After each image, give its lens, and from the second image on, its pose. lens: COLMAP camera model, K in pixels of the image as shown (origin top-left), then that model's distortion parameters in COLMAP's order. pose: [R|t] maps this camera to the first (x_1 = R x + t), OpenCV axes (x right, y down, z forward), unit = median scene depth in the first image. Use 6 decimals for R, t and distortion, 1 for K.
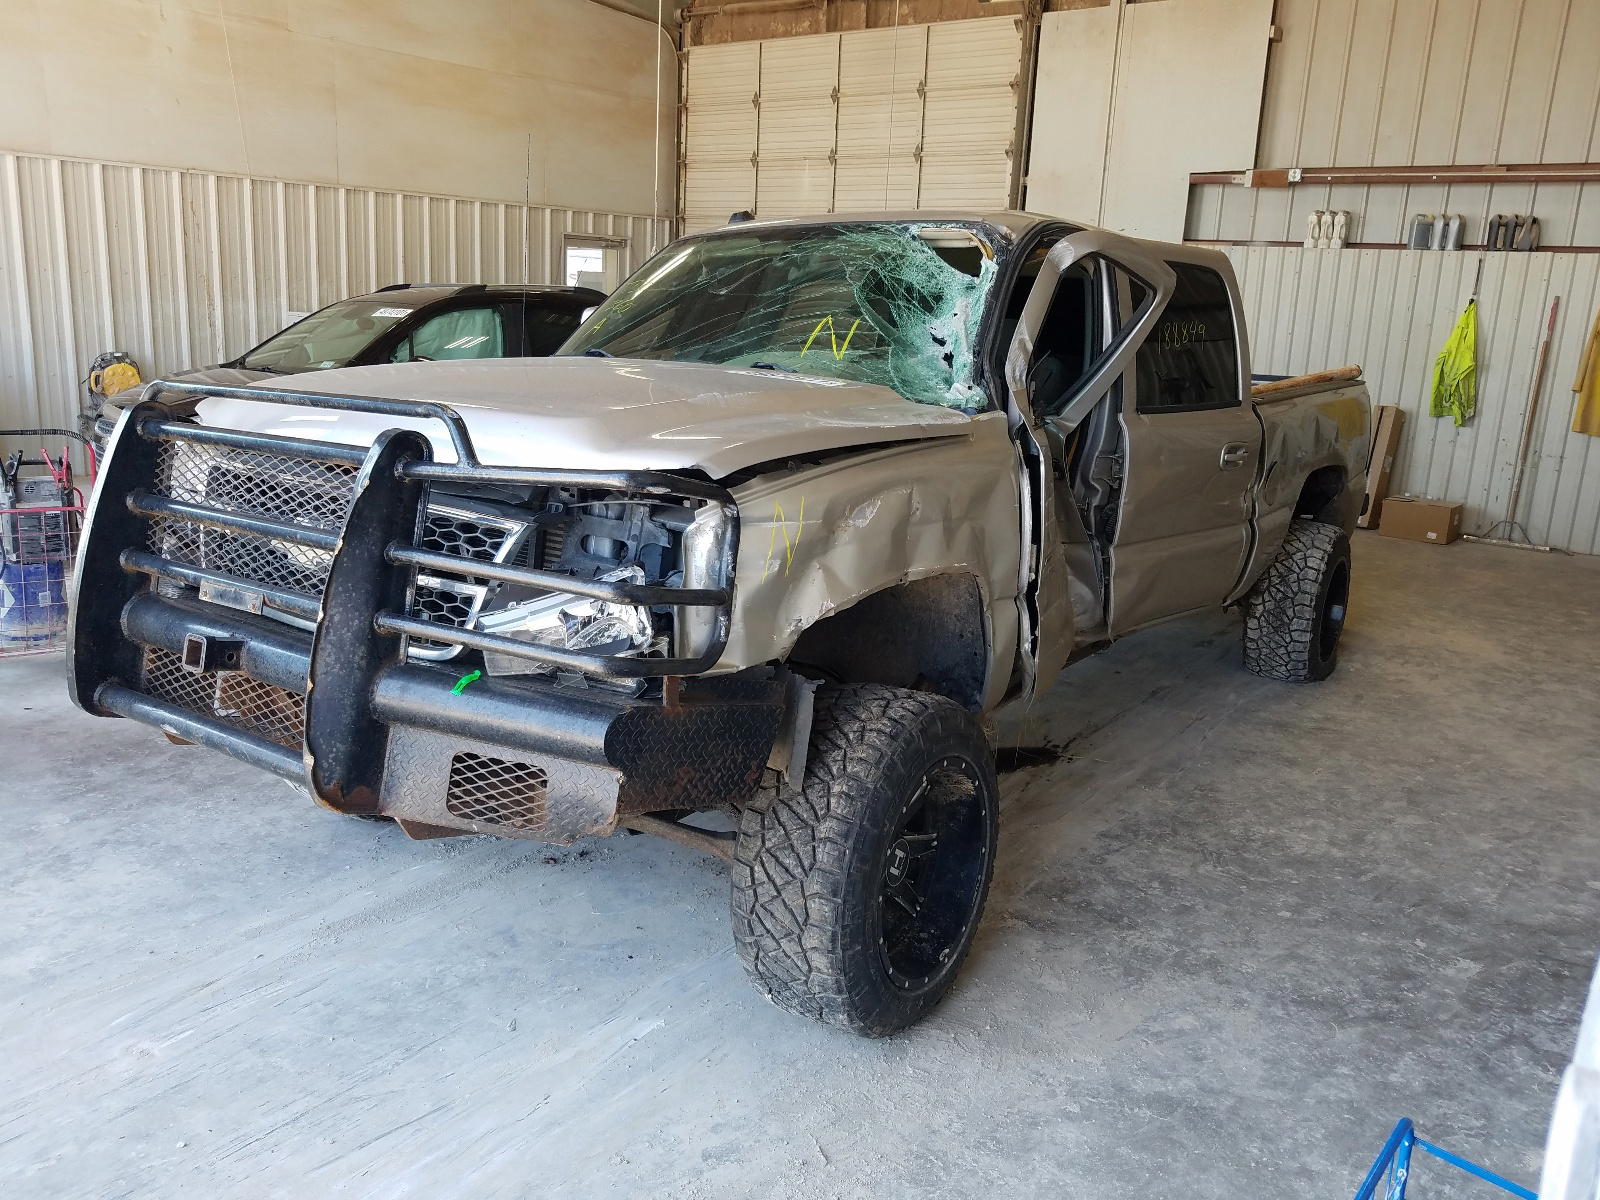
lens RADIAL K [[1262.4, 0, 794.2], [0, 1262.4, 597.2], [0, 0, 1]] dist [-0.007910, 0.008467]
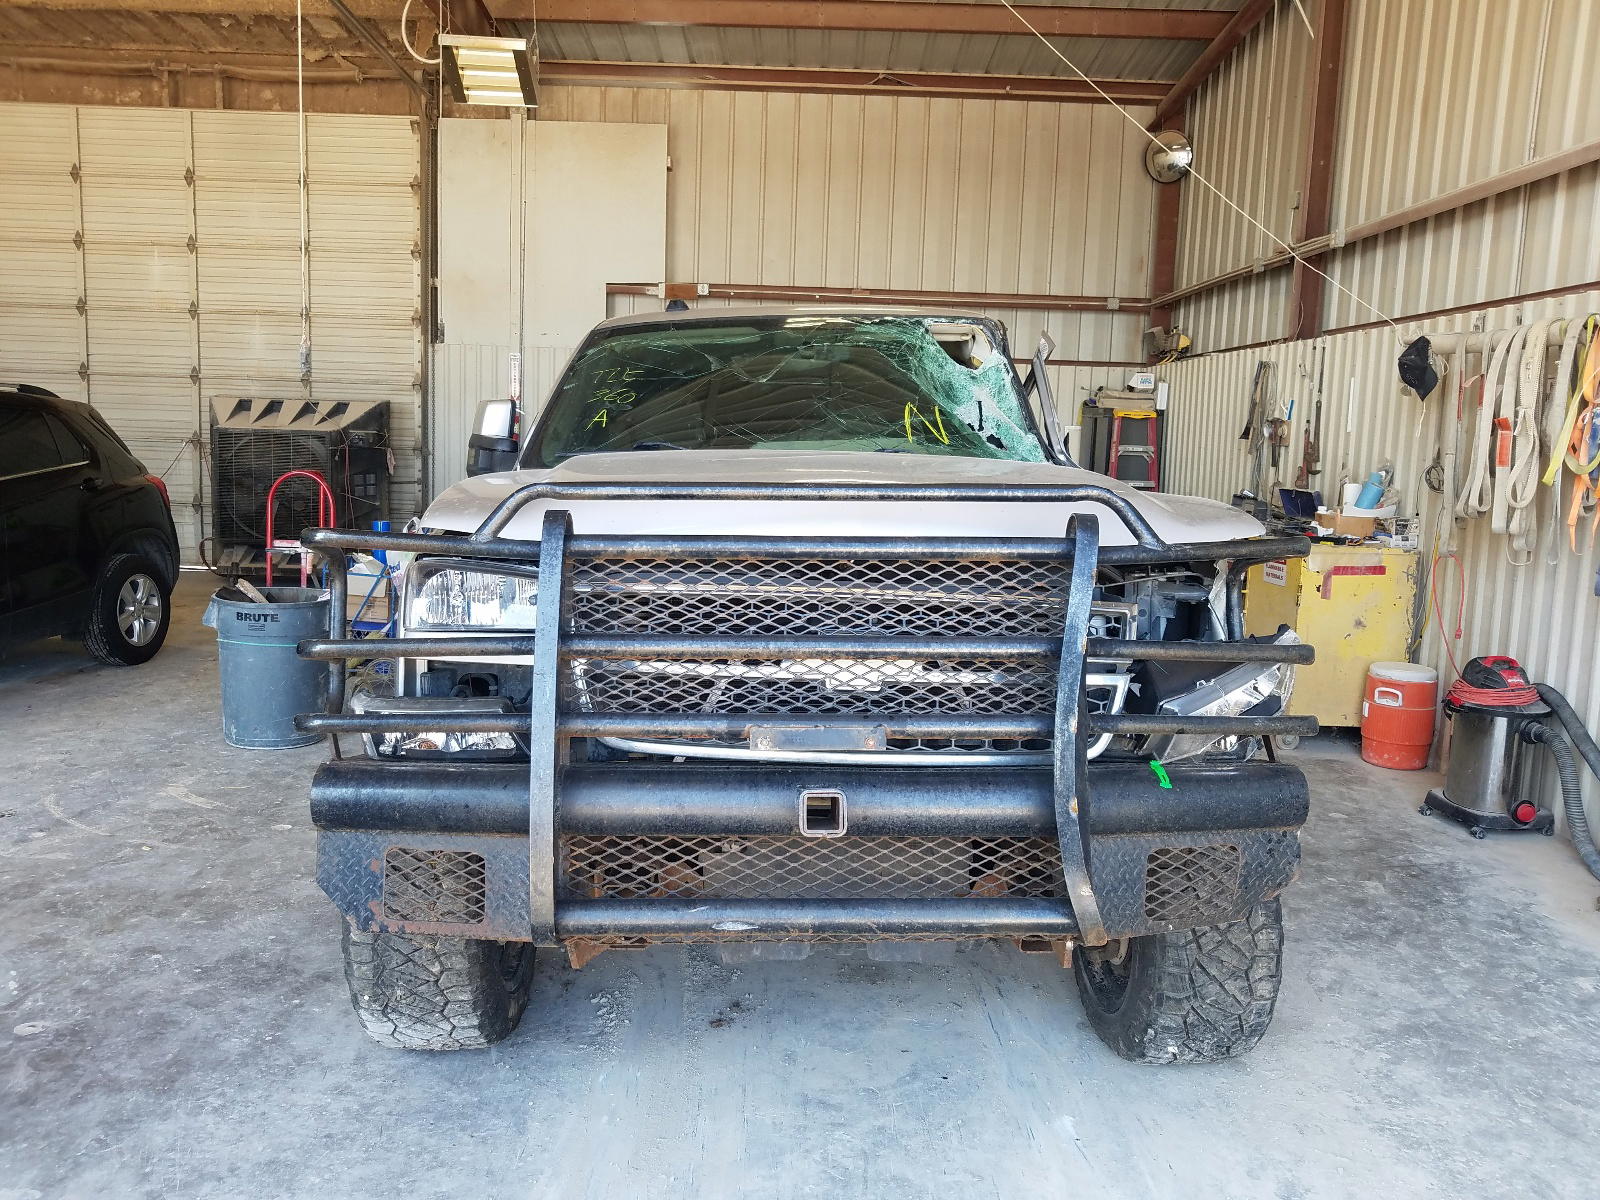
lens RADIAL K [[1262.4, 0, 785.1], [0, 1262.4, 604.5], [0, 0, 1]] dist [-0.007910, 0.008467]
pose [[0.798024, -0.100308, 0.594219, -0.252236], [0.145195, 0.989006, -0.028043, -0.017756], [-0.584873, 0.108657, 0.803814, 0.094370]]
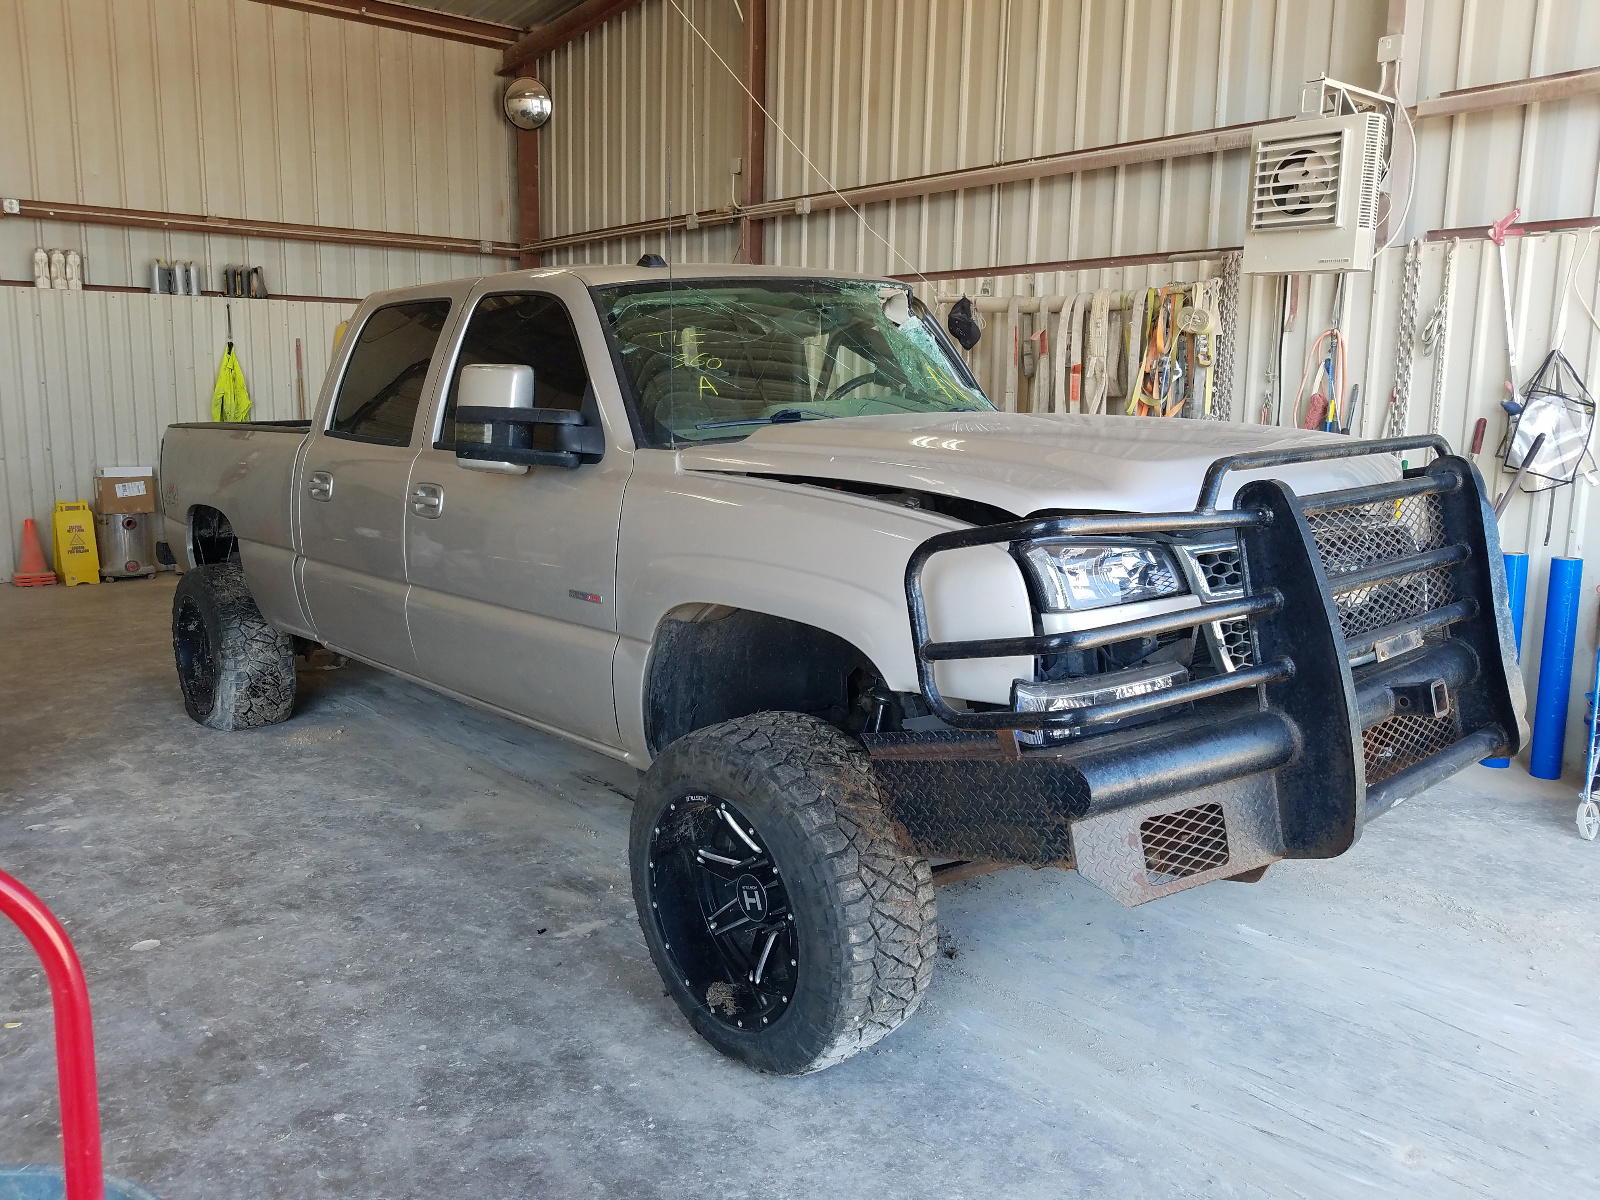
lens RADIAL K [[1262.4, 0, 785.5], [0, 1262.4, 599.3], [0, 0, 1]] dist [-0.007910, 0.008467]
pose [[0.220340, -0.204569, 0.953731, -0.411427], [0.231104, 0.960870, 0.152708, -0.082871], [-0.947650, 0.186763, 0.258995, 0.323074]]
